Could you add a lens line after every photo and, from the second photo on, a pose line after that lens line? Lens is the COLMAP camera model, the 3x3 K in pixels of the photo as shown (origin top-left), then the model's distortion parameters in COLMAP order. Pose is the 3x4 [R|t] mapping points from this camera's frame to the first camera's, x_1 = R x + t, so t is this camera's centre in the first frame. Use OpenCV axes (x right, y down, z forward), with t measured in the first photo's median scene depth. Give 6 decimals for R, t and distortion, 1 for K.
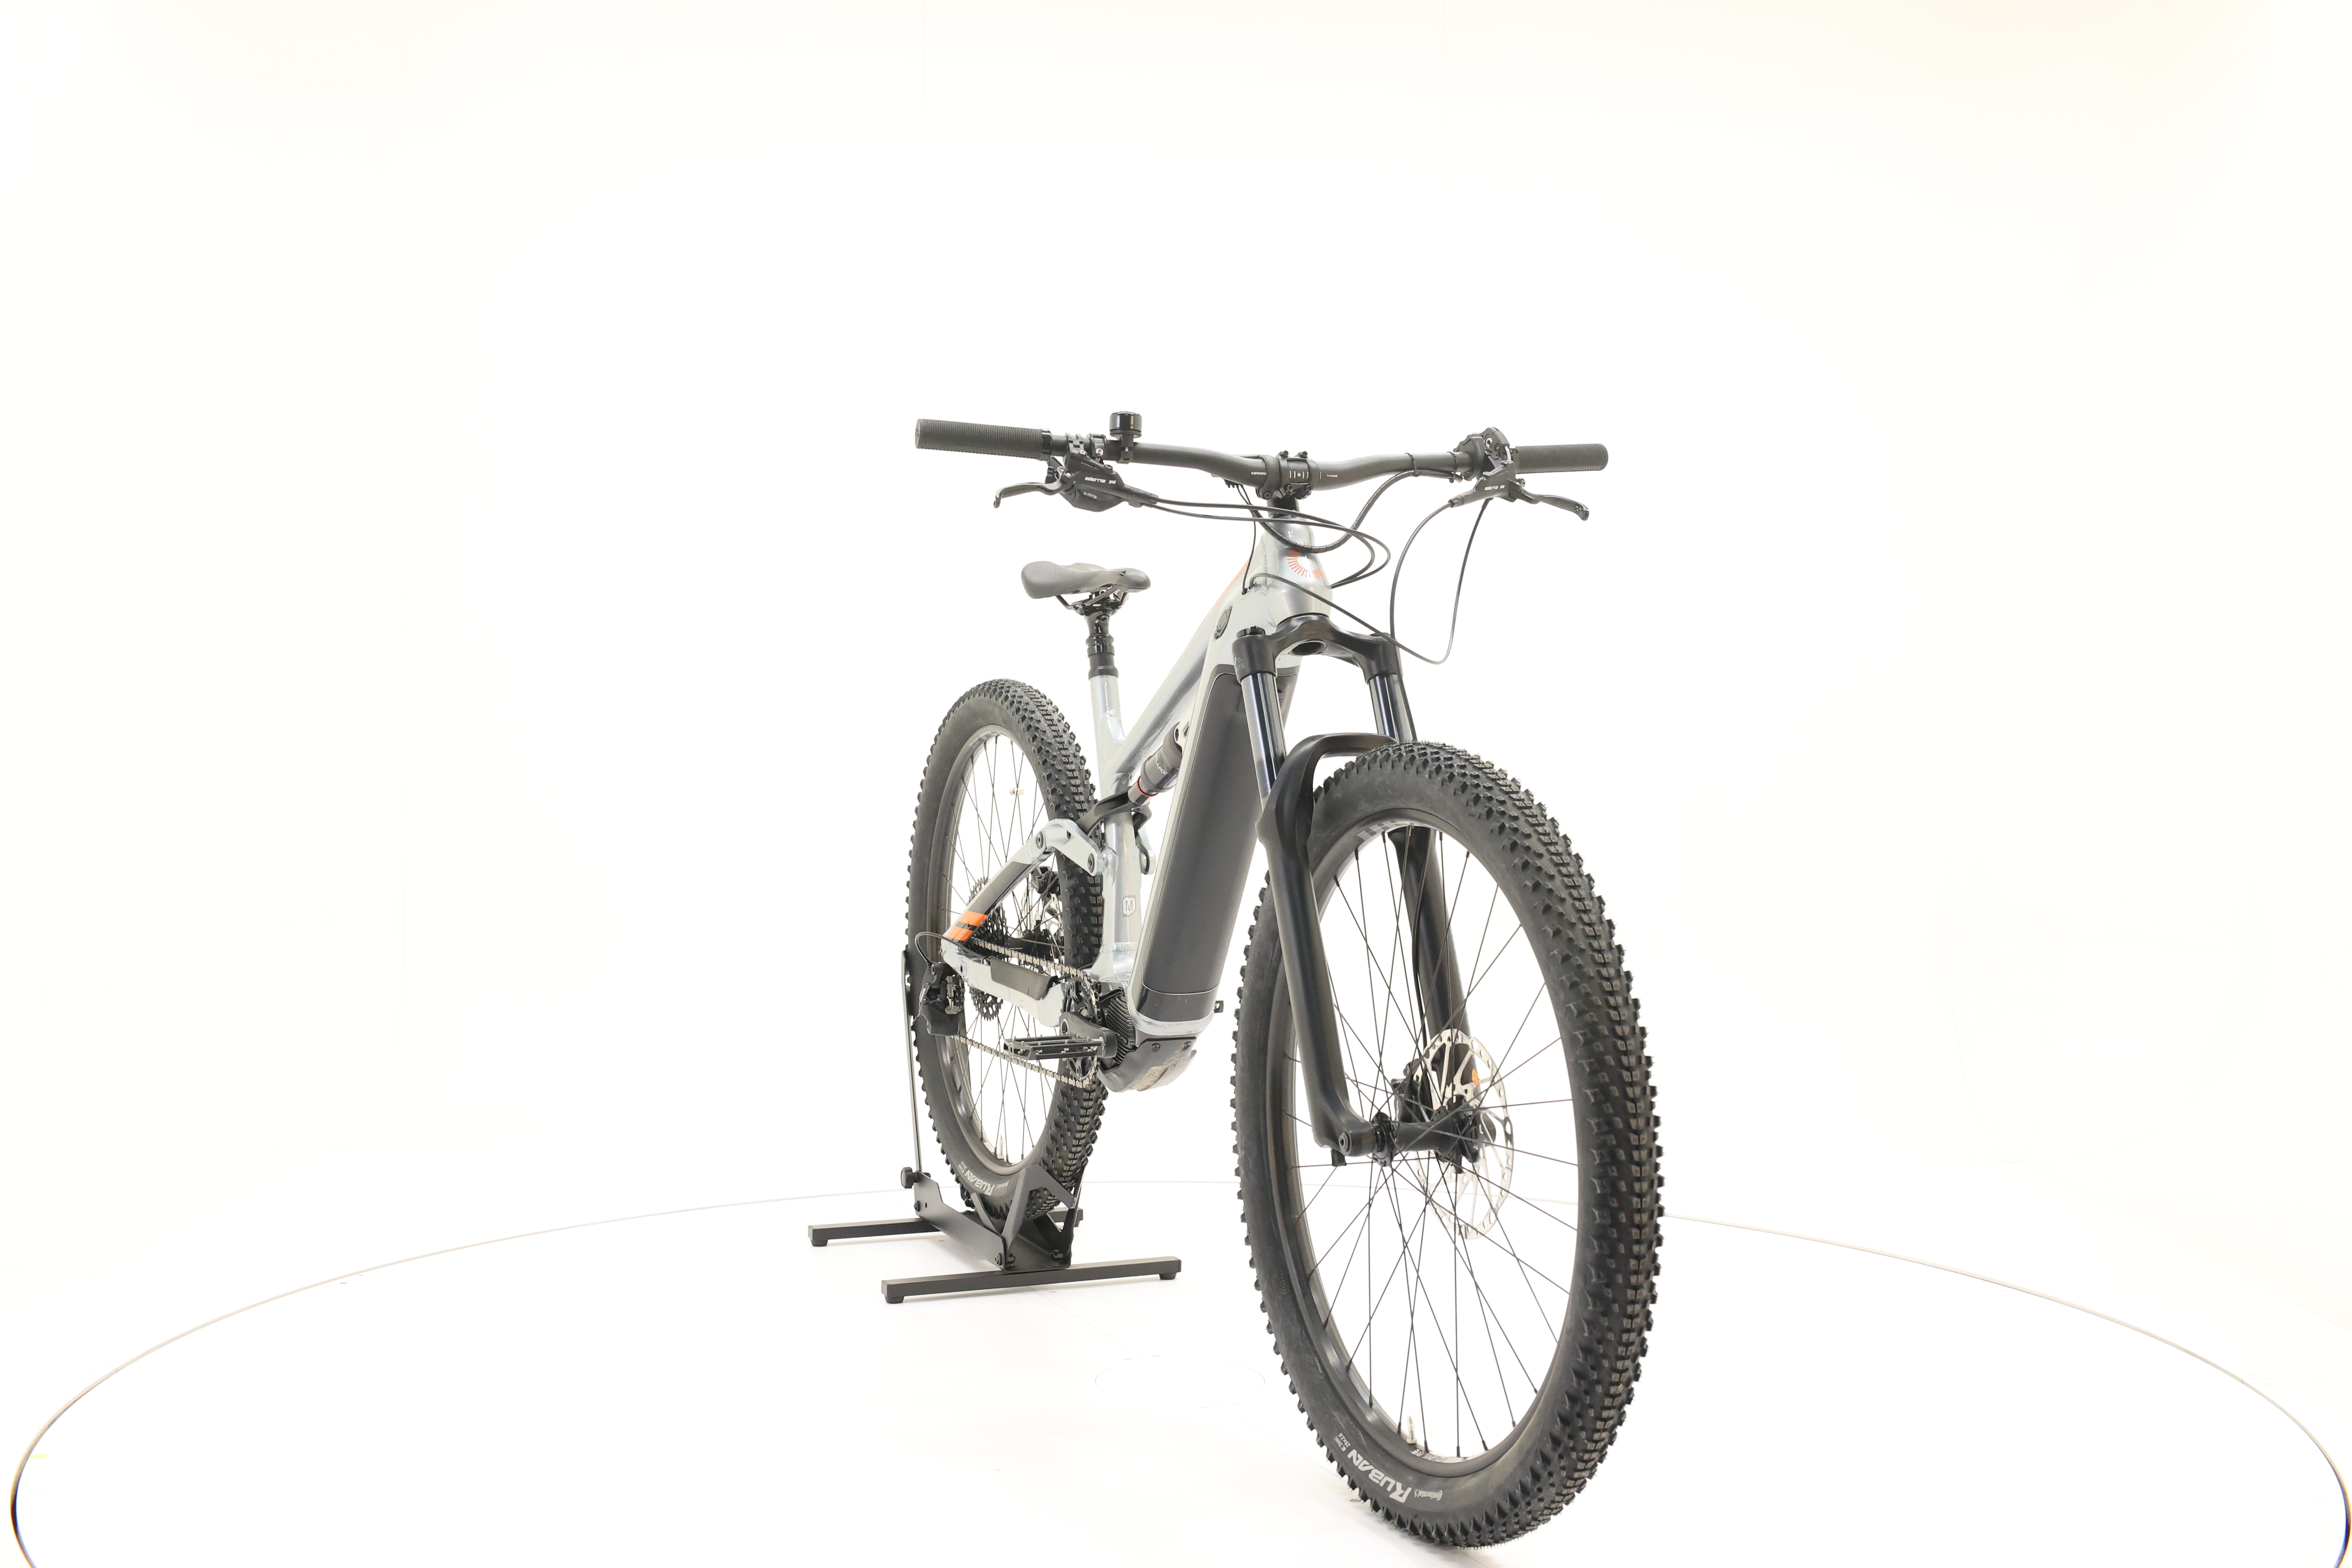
lens RADIAL K [[2530.3, 0, 1164.5], [0, 2530.3, 724.1], [0, 0, 1]] dist [-0.002906, -0.001367]
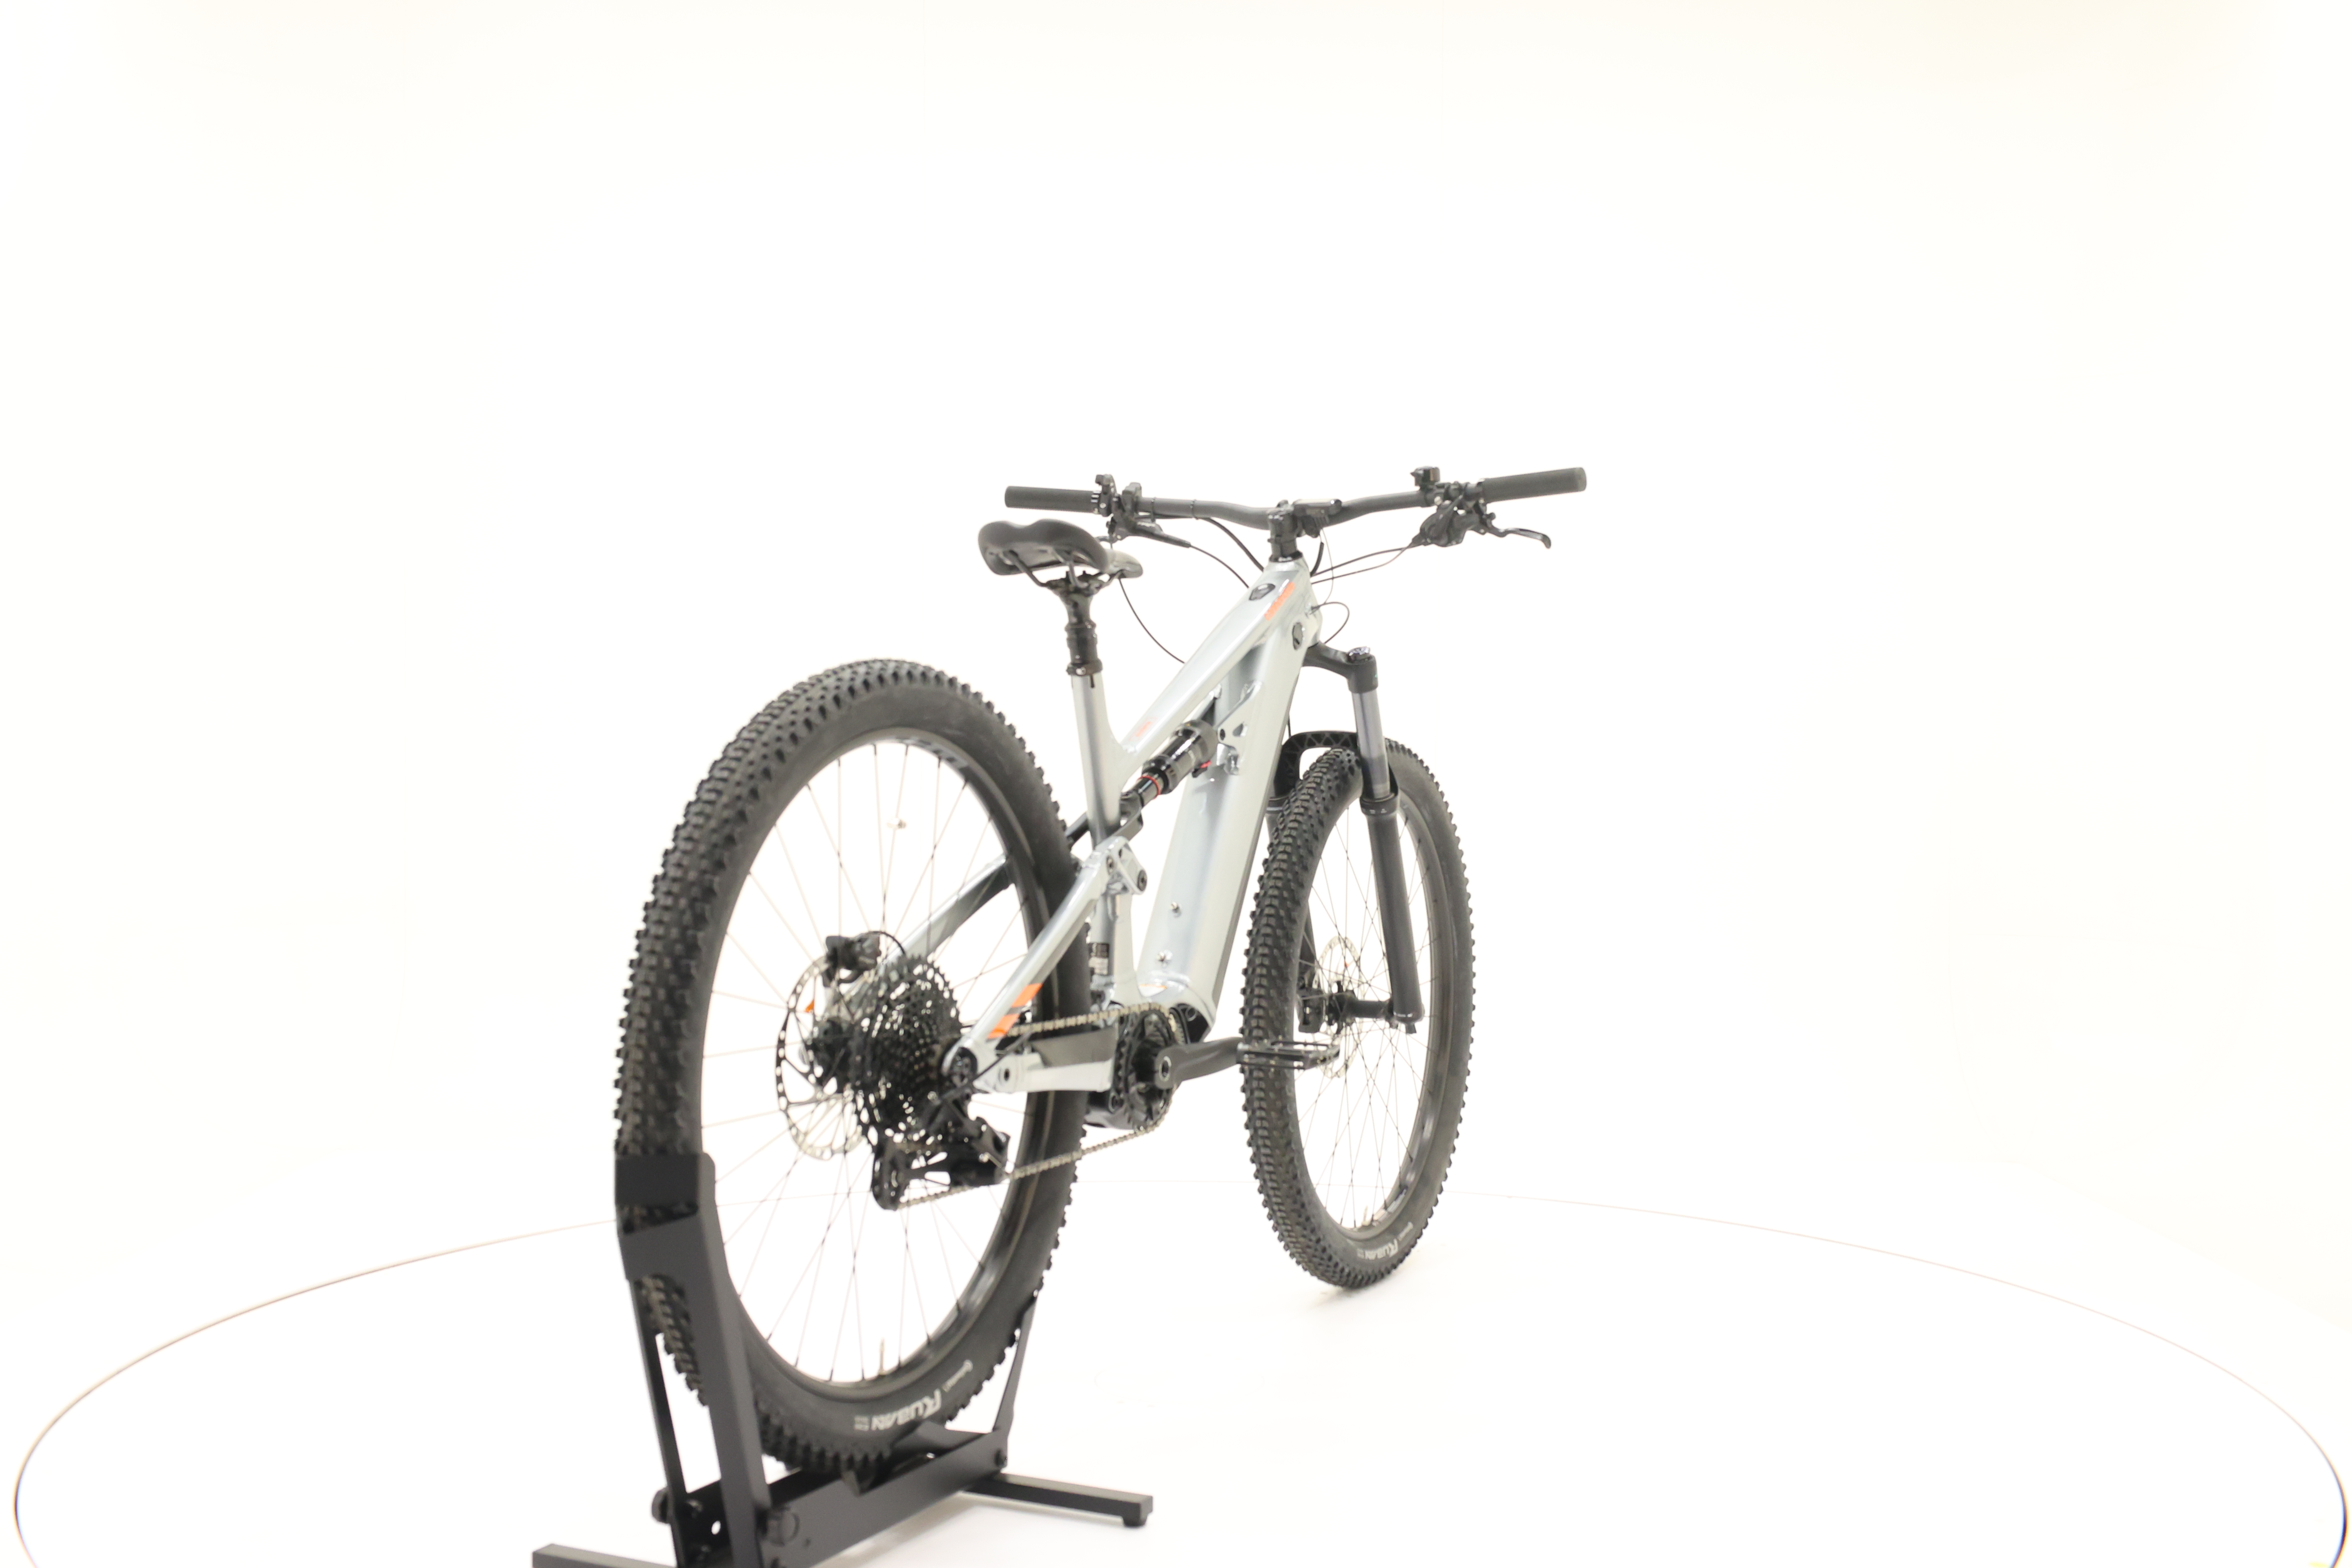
lens RADIAL K [[2530.3, 0, 1164.5], [0, 2530.3, 724.1], [0, 0, 1]] dist [-0.002906, -0.001367]
pose [[-0.657711, -0.006058, 0.753246, -0.820166], [-0.003749, 0.999982, 0.004769, -0.005403], [-0.753261, 0.000313, -0.657721, 1.836881]]
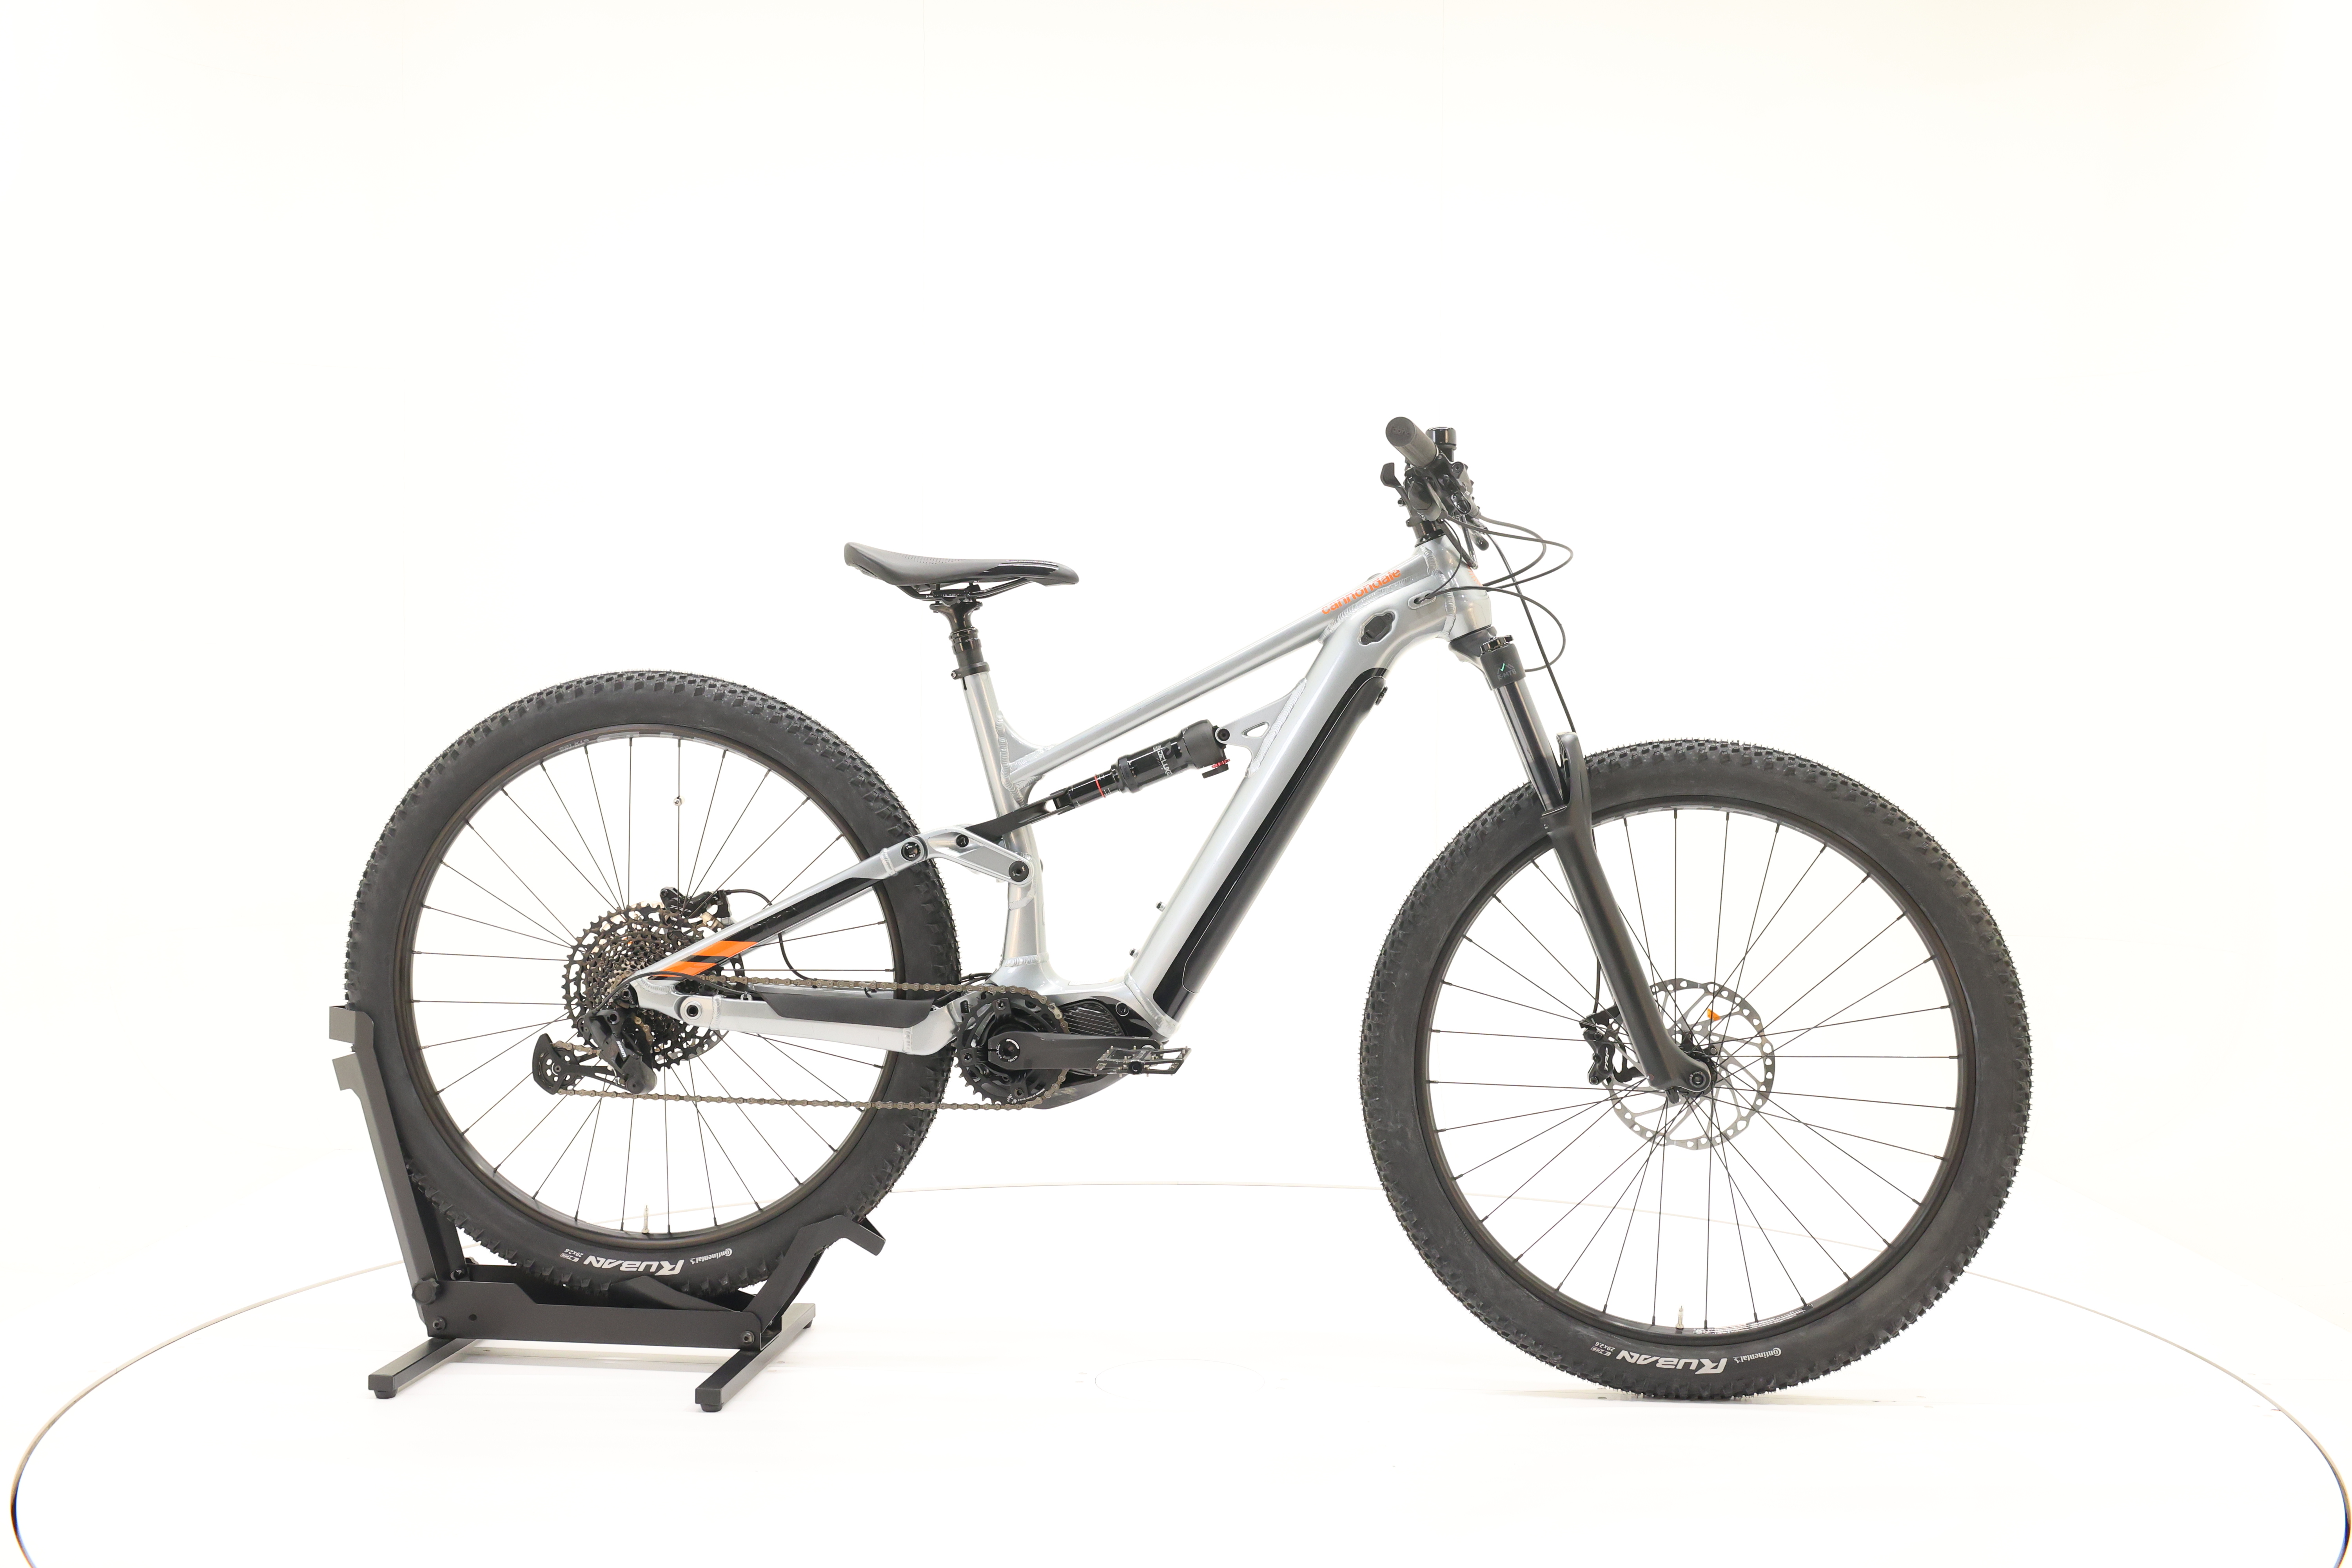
lens RADIAL K [[2530.3, 0, 1164.5], [0, 2530.3, 724.1], [0, 0, 1]] dist [-0.002906, -0.001367]
pose [[0.487899, -0.003578, 0.872893, -0.959597], [0.000032, 0.999992, 0.004081, -0.004423], [-0.872900, -0.001963, 0.487895, 0.572059]]
